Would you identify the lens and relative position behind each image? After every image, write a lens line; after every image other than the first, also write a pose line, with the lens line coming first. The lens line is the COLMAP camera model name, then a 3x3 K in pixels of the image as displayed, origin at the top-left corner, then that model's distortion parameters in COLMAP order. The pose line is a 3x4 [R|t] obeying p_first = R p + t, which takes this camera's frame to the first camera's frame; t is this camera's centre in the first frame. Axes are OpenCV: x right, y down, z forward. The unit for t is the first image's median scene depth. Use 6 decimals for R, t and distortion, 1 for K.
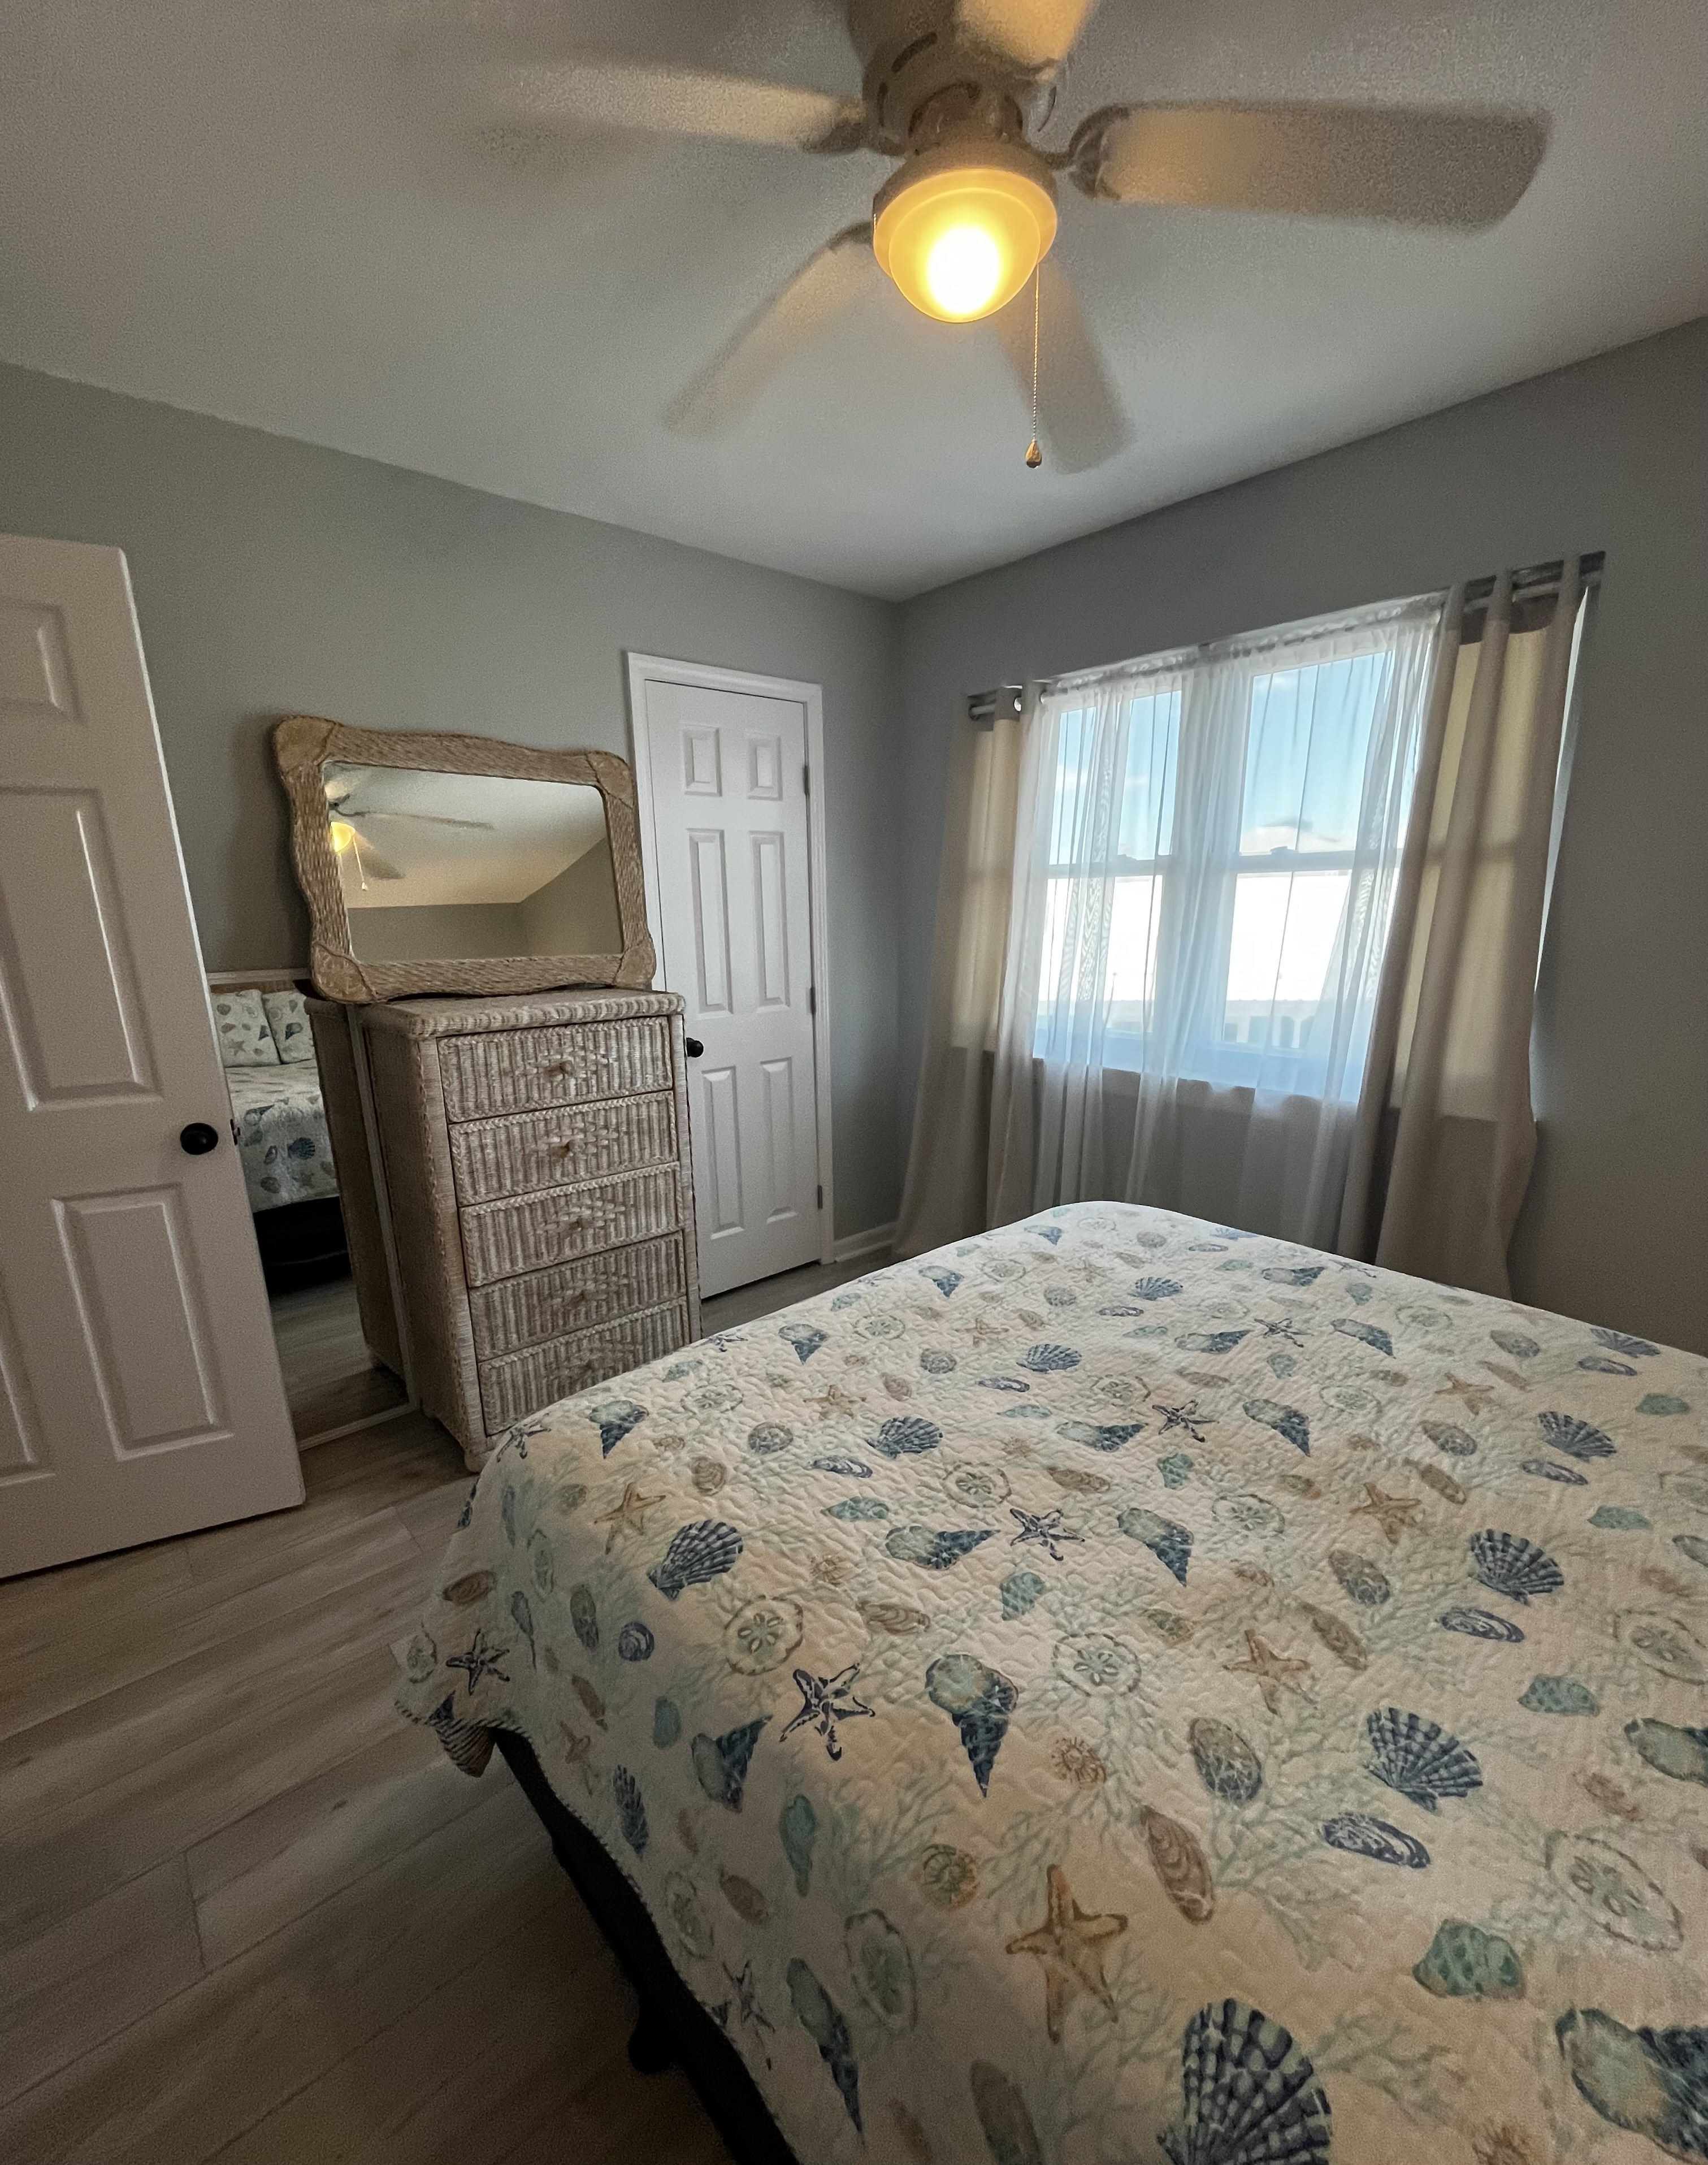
lens RADIAL K [[923.5, 0, 853.1], [0, 923.5, 1129.2], [0, 0, 1]] dist [0.000486, 0.000358]
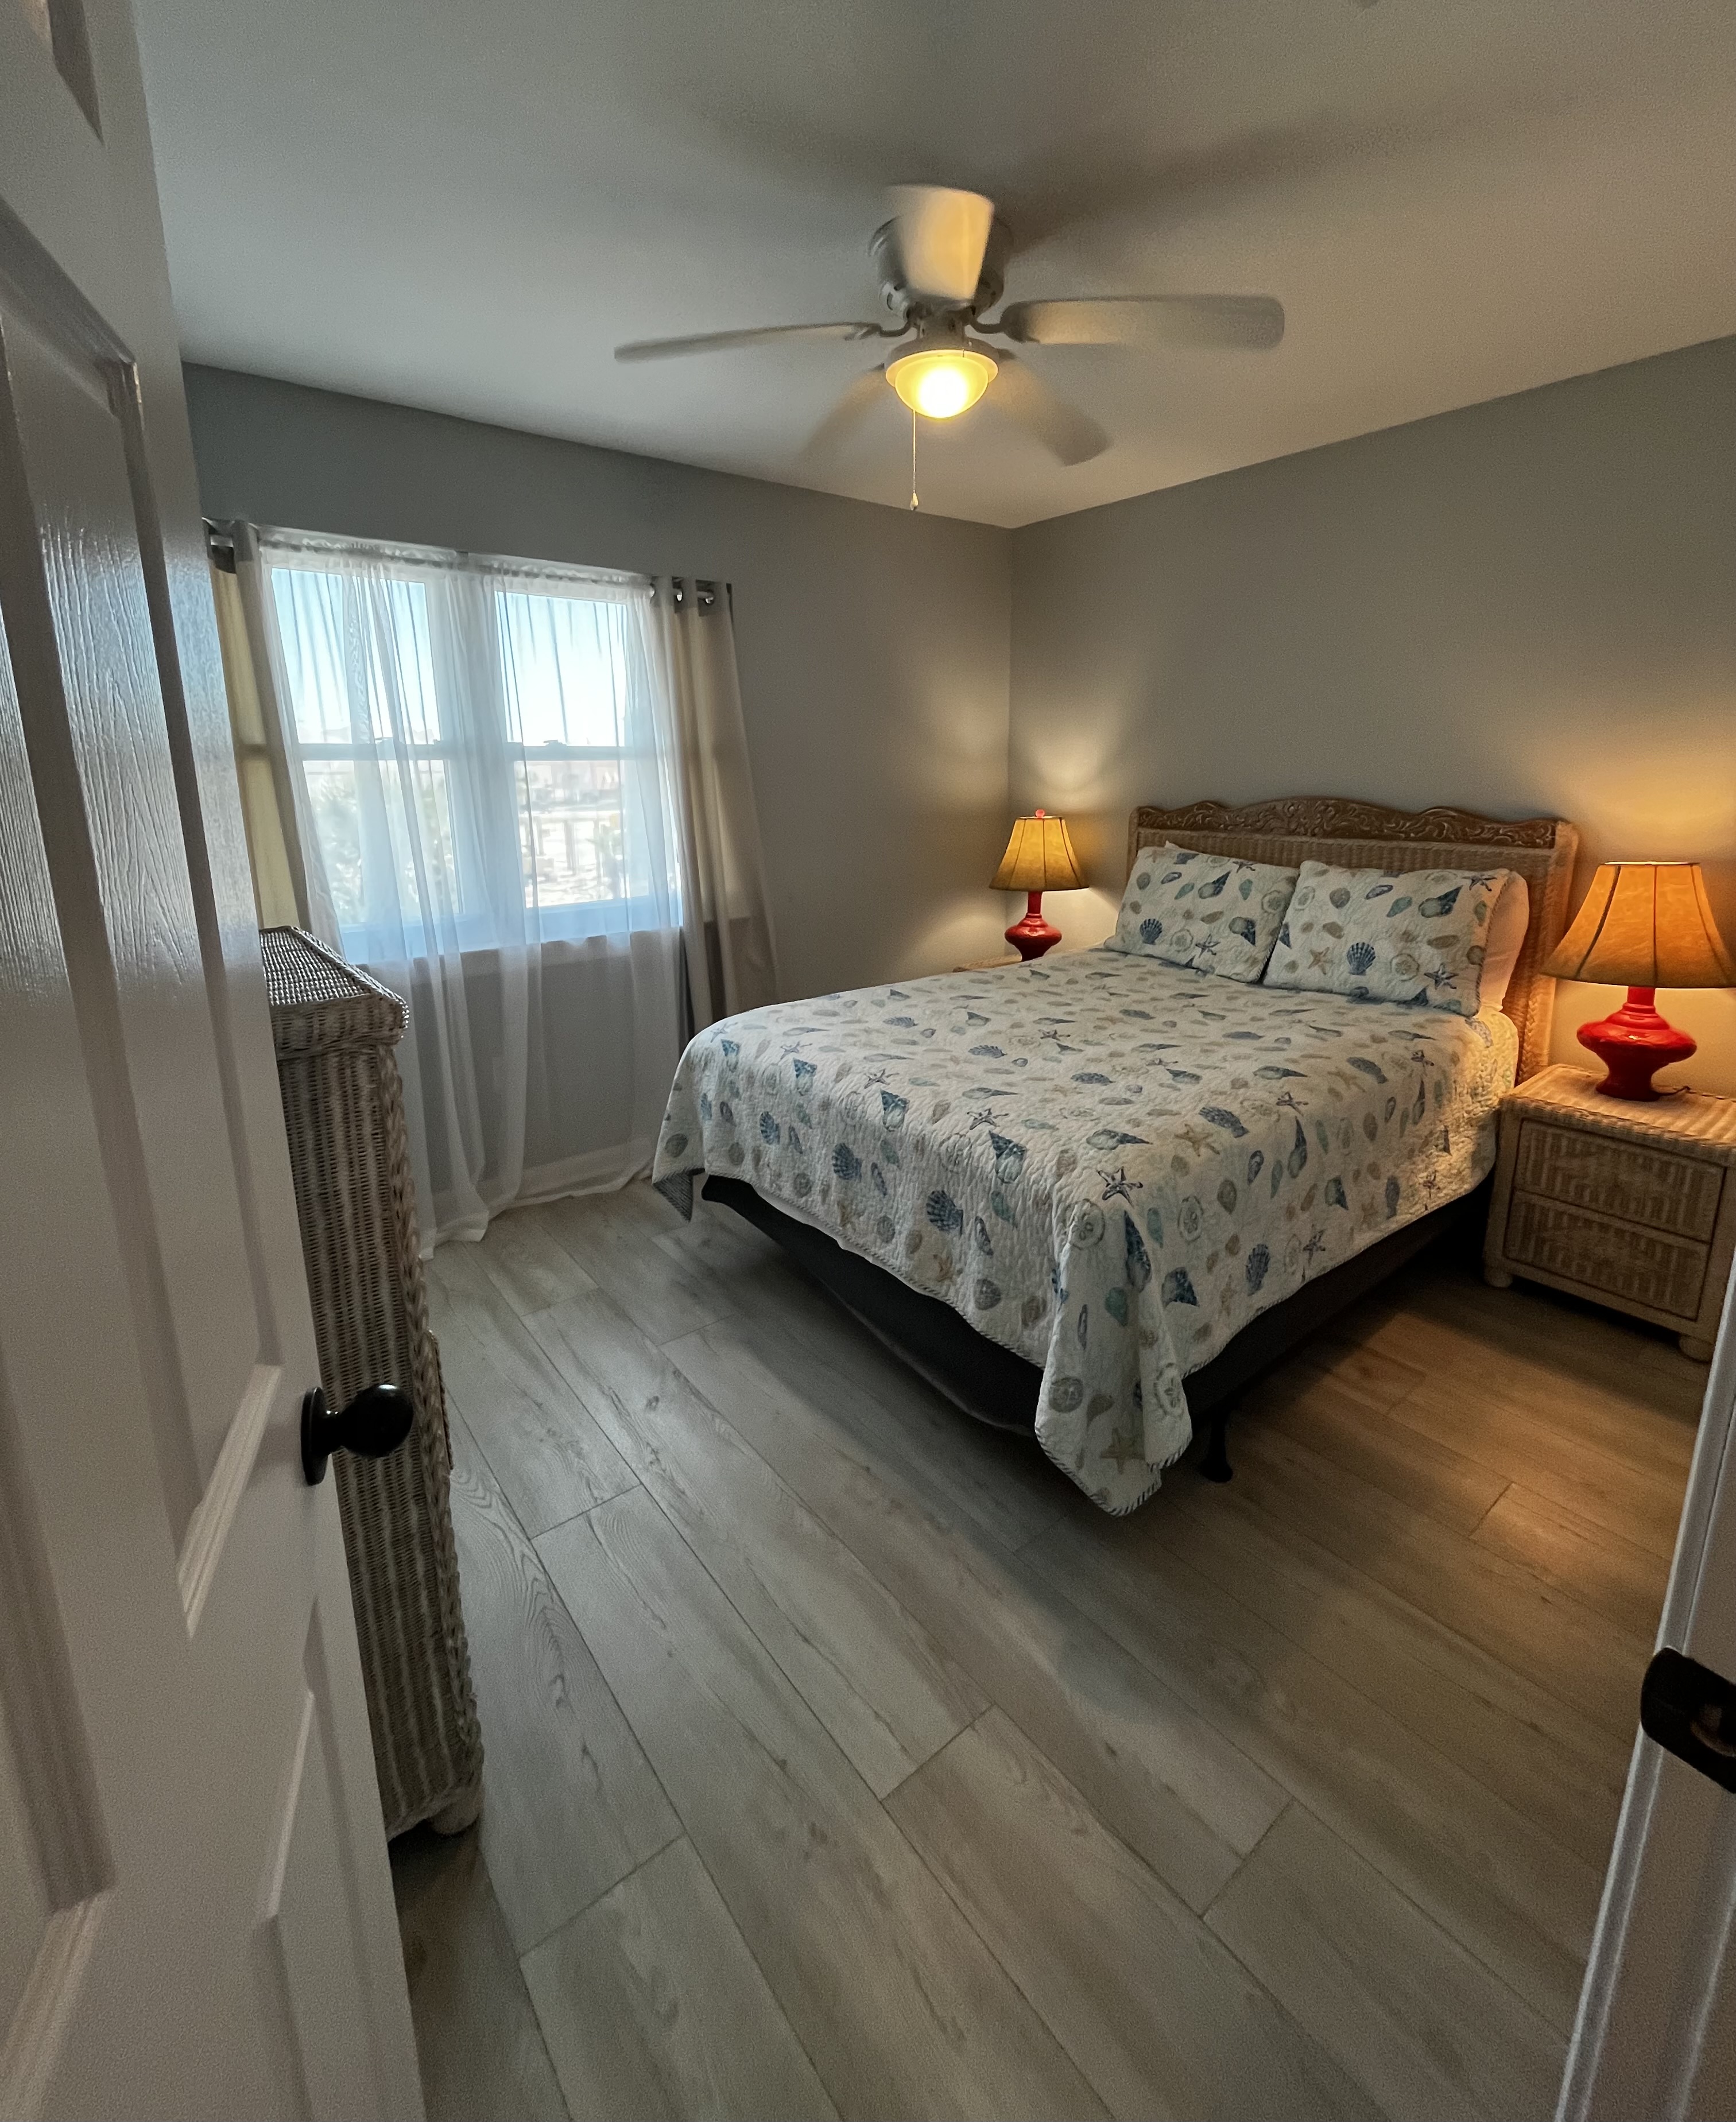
lens RADIAL K [[934.7, 0, 861.5], [0, 934.7, 962.4], [0, 0, 1]] dist [0.001124, 0.000123]
pose [[0.060528, -0.186745, 0.980542, -0.943109], [0.253748, 0.952950, 0.165827, -0.157774], [-0.965375, 0.238774, 0.105067, 0.676508]]
